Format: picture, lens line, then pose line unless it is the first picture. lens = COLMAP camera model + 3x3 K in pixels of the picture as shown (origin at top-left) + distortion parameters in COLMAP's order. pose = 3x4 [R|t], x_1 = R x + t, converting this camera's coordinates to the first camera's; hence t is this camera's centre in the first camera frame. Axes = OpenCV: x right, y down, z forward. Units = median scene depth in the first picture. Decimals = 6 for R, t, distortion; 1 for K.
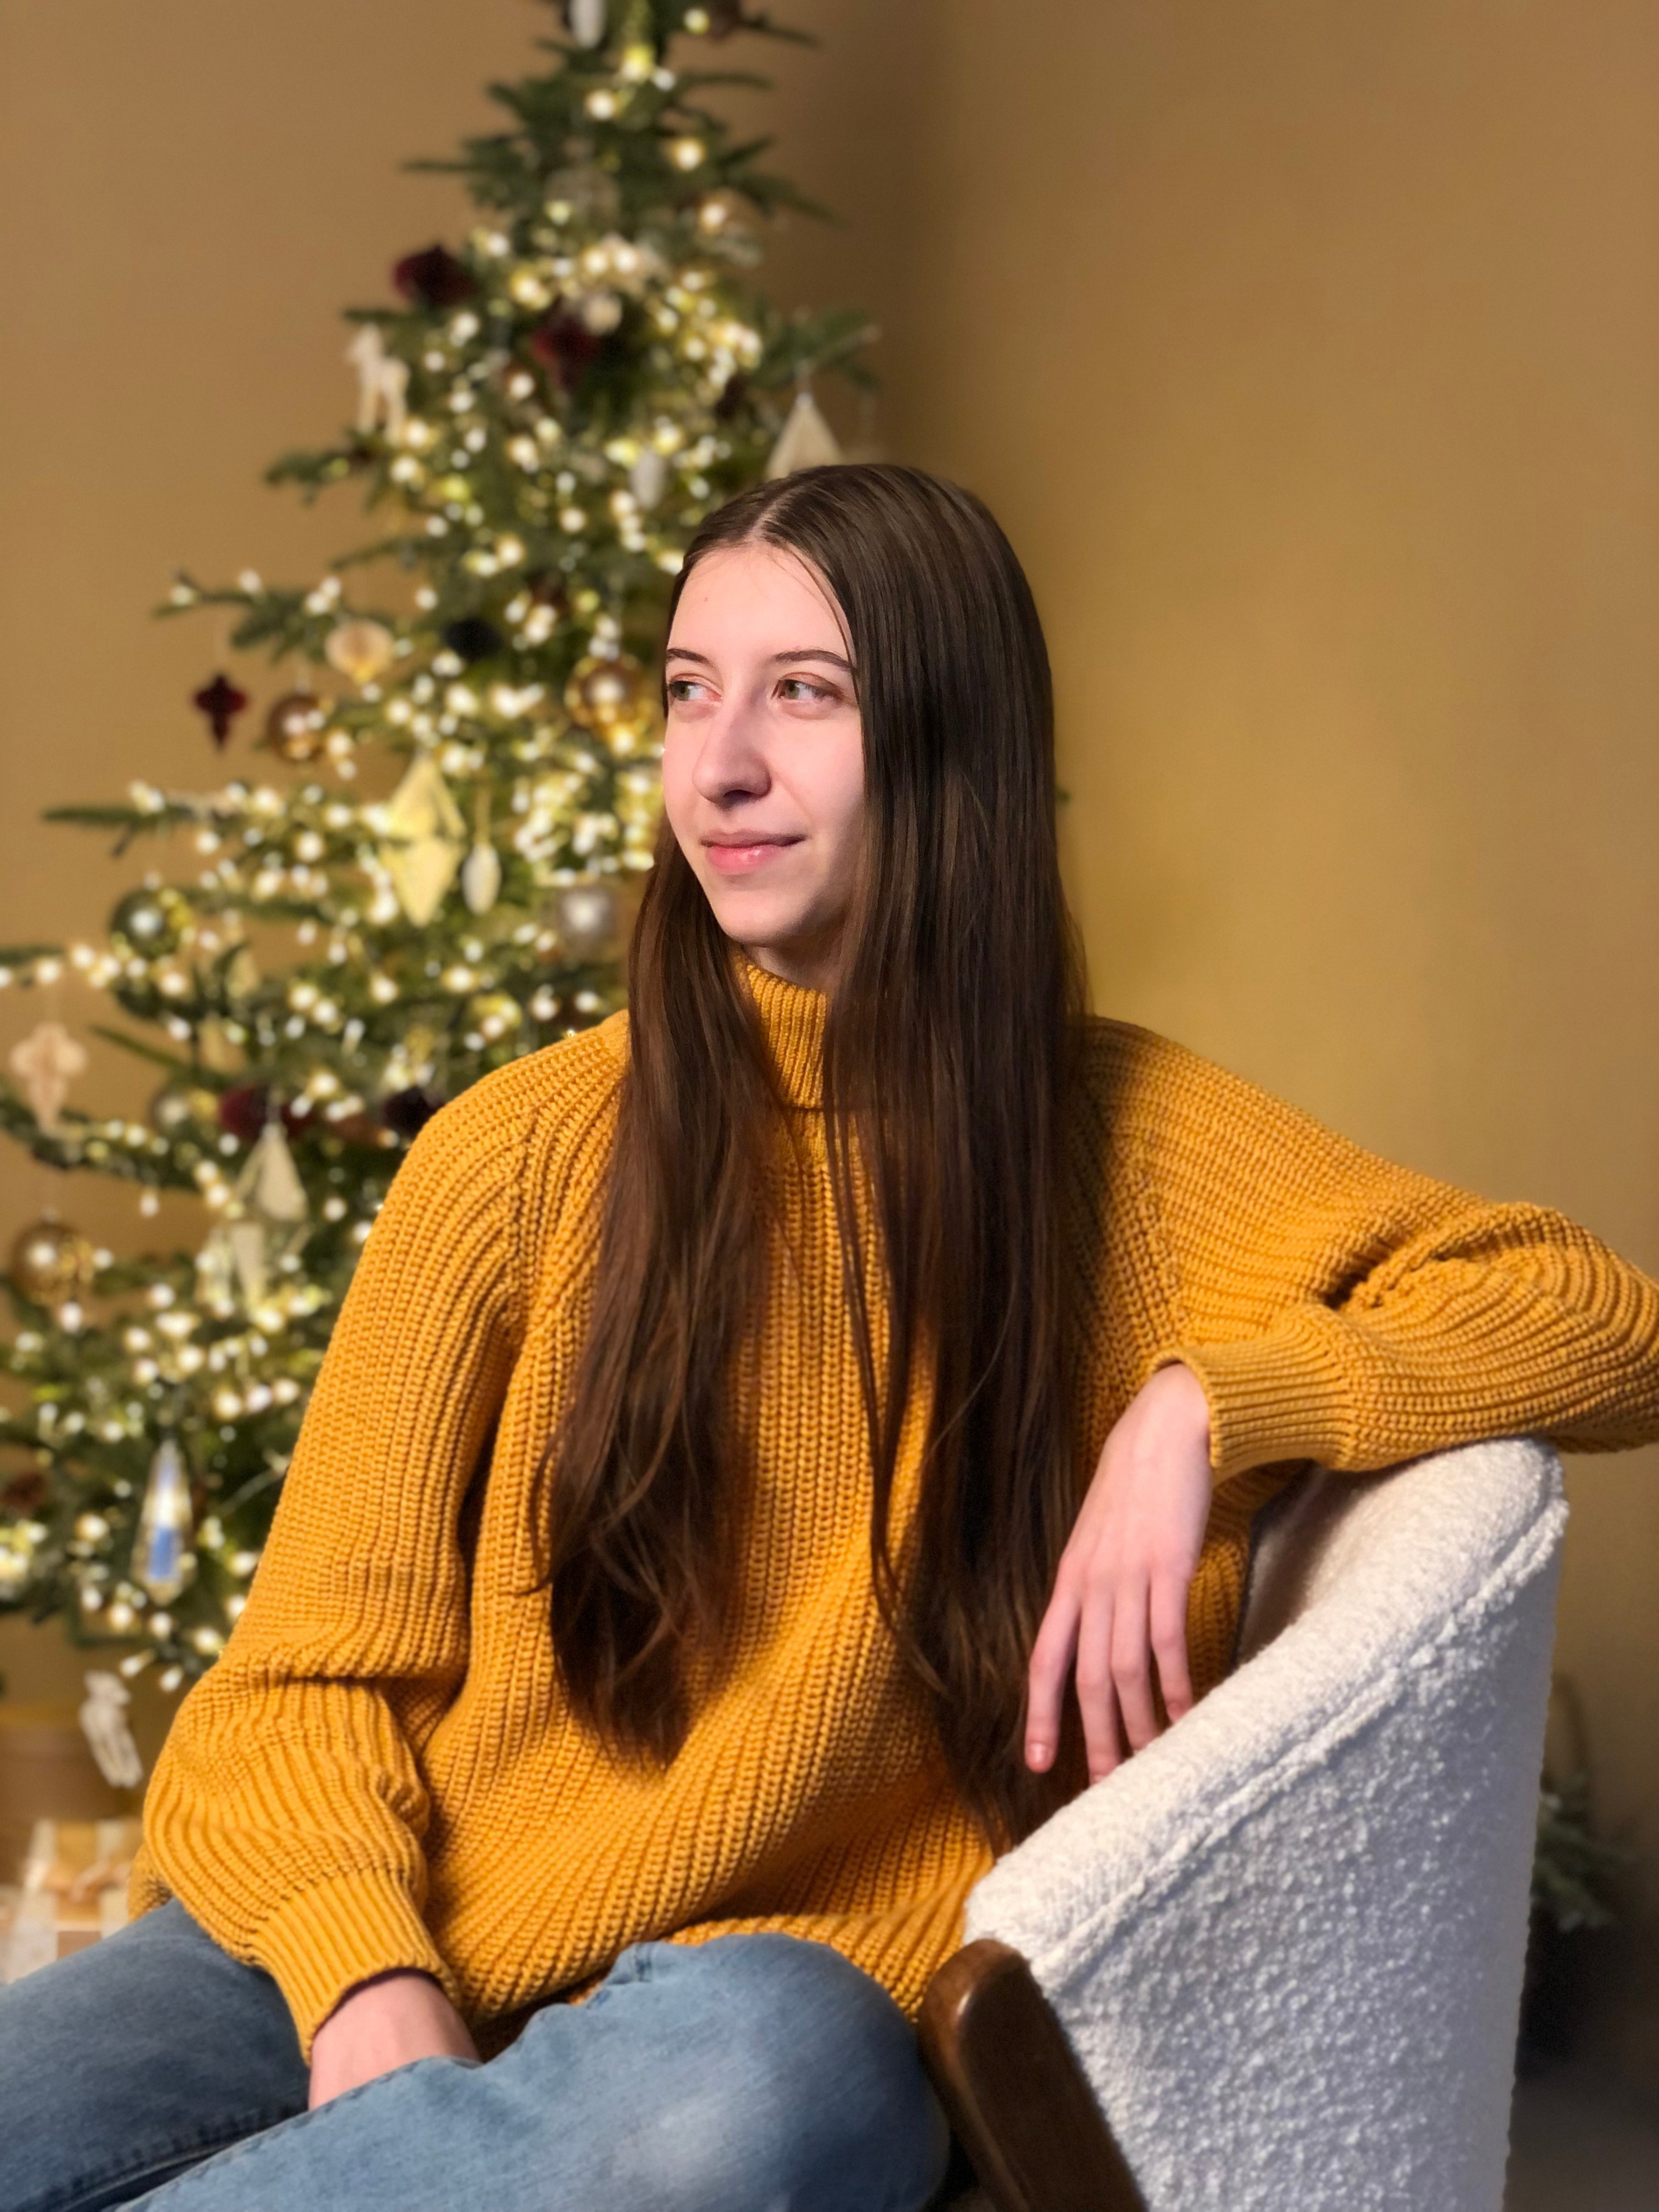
lens RADIAL K [[3310.5, 0, 852.6], [0, 3310.5, 1150.1], [0, 0, 1]] dist [0.117270, -0.699745]
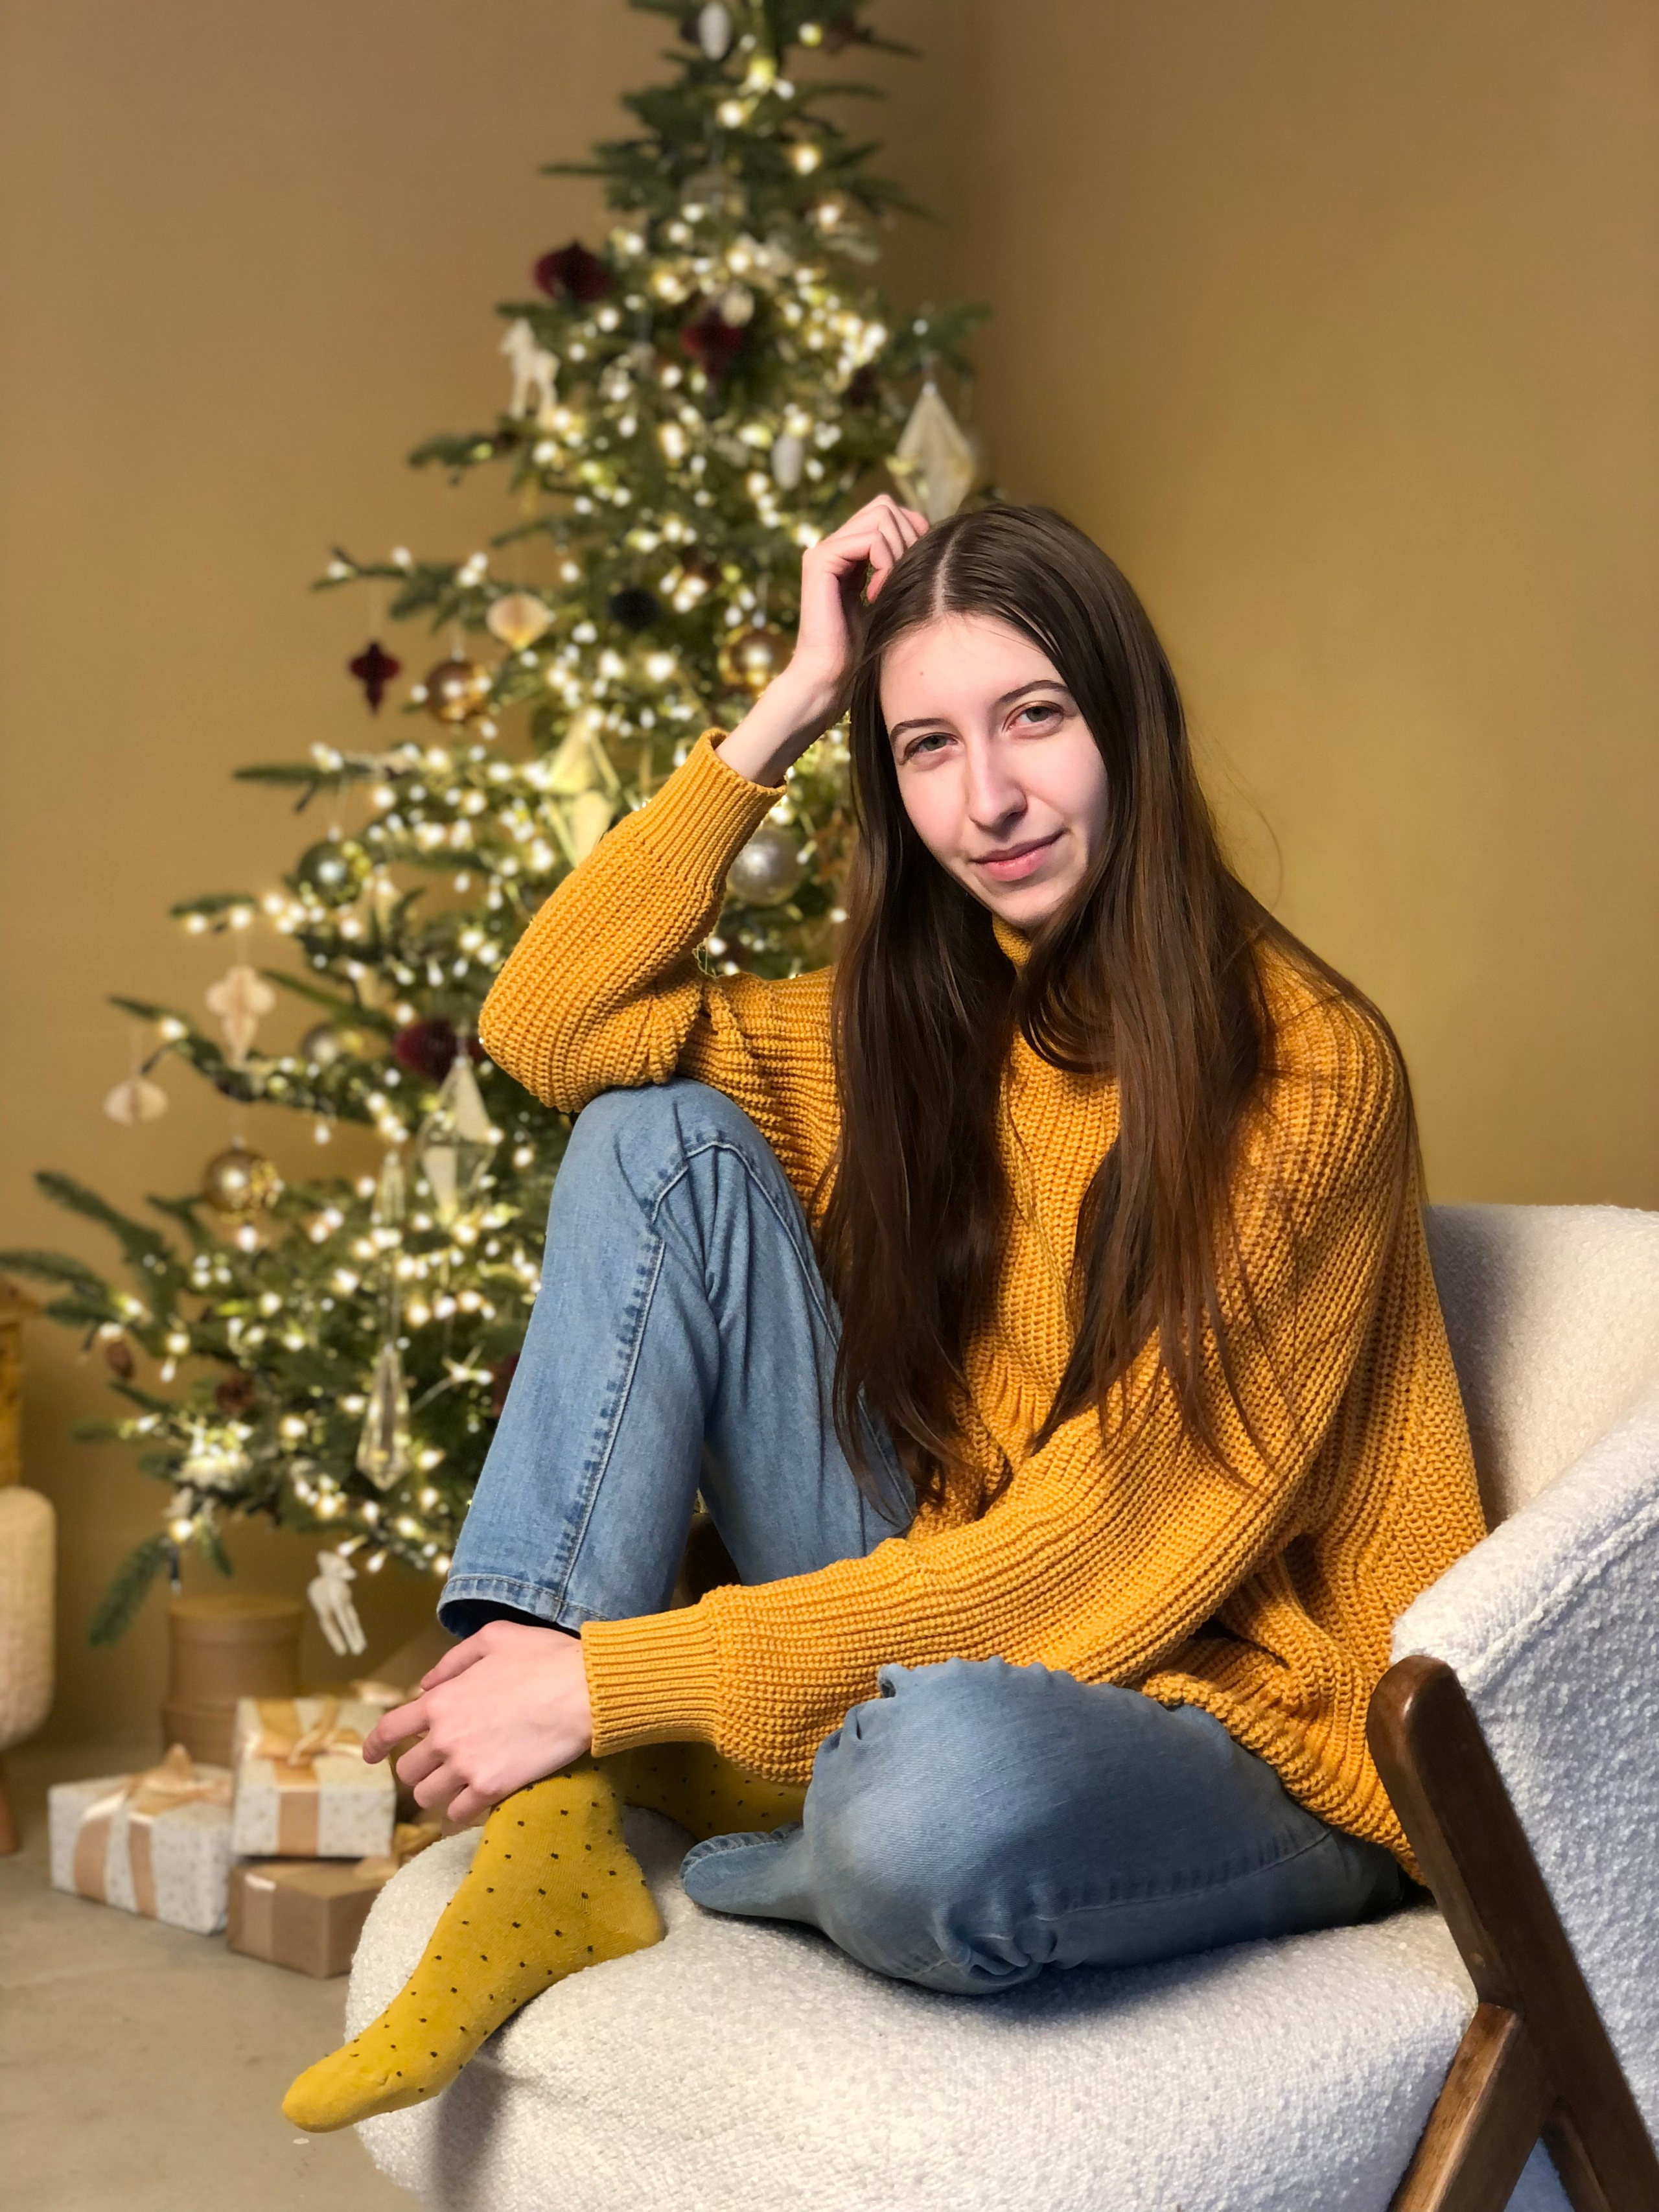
lens RADIAL K [[3308.8, 0, 828.5], [0, 3308.8, 1151.8], [0, 0, 1]] dist [0.053781, -0.188739]
pose [[0.999579, -0.009231, 0.027524, -0.078967], [0.008913, 0.999893, 0.011640, 0.011638], [-0.027628, -0.011389, 0.999553, -0.087771]]
